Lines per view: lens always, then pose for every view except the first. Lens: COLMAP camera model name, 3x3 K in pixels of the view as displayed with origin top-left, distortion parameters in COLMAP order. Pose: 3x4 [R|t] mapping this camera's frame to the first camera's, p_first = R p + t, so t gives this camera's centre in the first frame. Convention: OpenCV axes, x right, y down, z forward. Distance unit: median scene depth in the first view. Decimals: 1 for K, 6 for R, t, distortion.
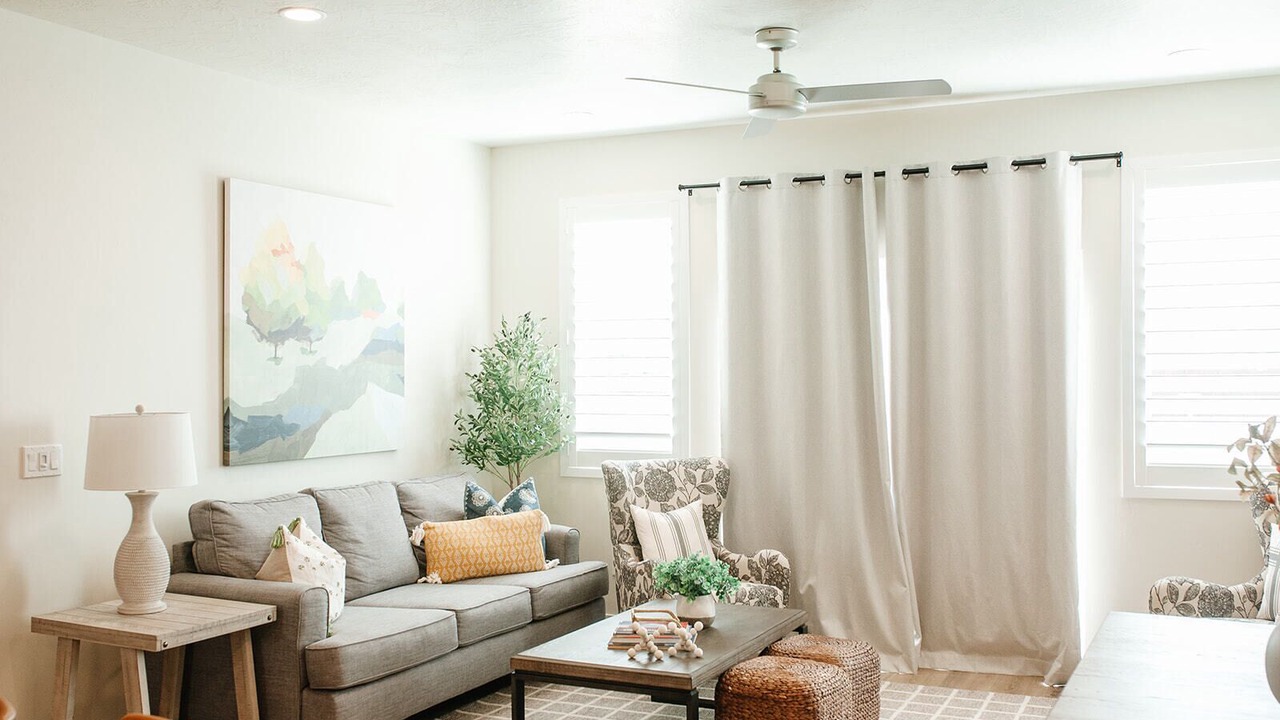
lens RADIAL K [[1258.1, 0, 640.0], [0, 1258.1, 360.0], [0, 0, 1]] dist [-0.066230, 0.006592]
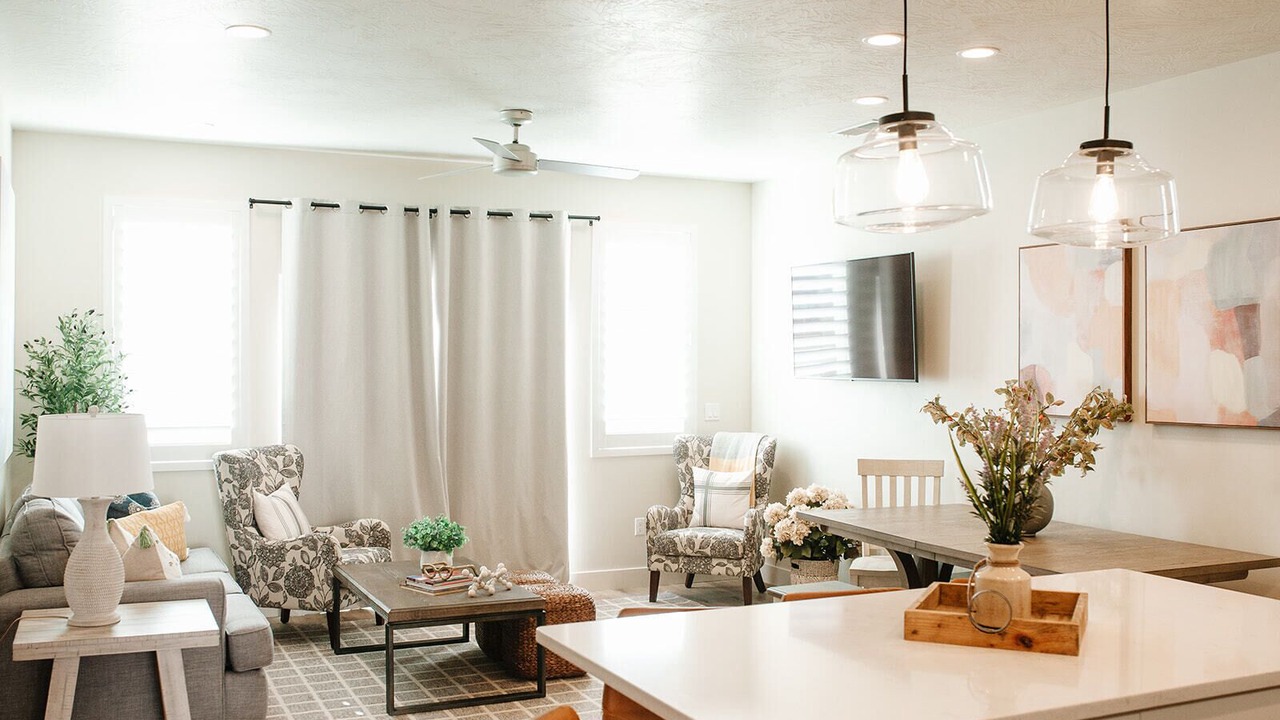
lens RADIAL K [[1258.1, 0, 640.0], [0, 1258.1, 360.0], [0, 0, 1]] dist [-0.066230, 0.006592]
pose [[0.607091, 0.005924, 0.794610, -0.677826], [-0.010961, 0.999939, 0.000920, -0.003217], [-0.794557, -0.009269, 0.607119, 0.073812]]
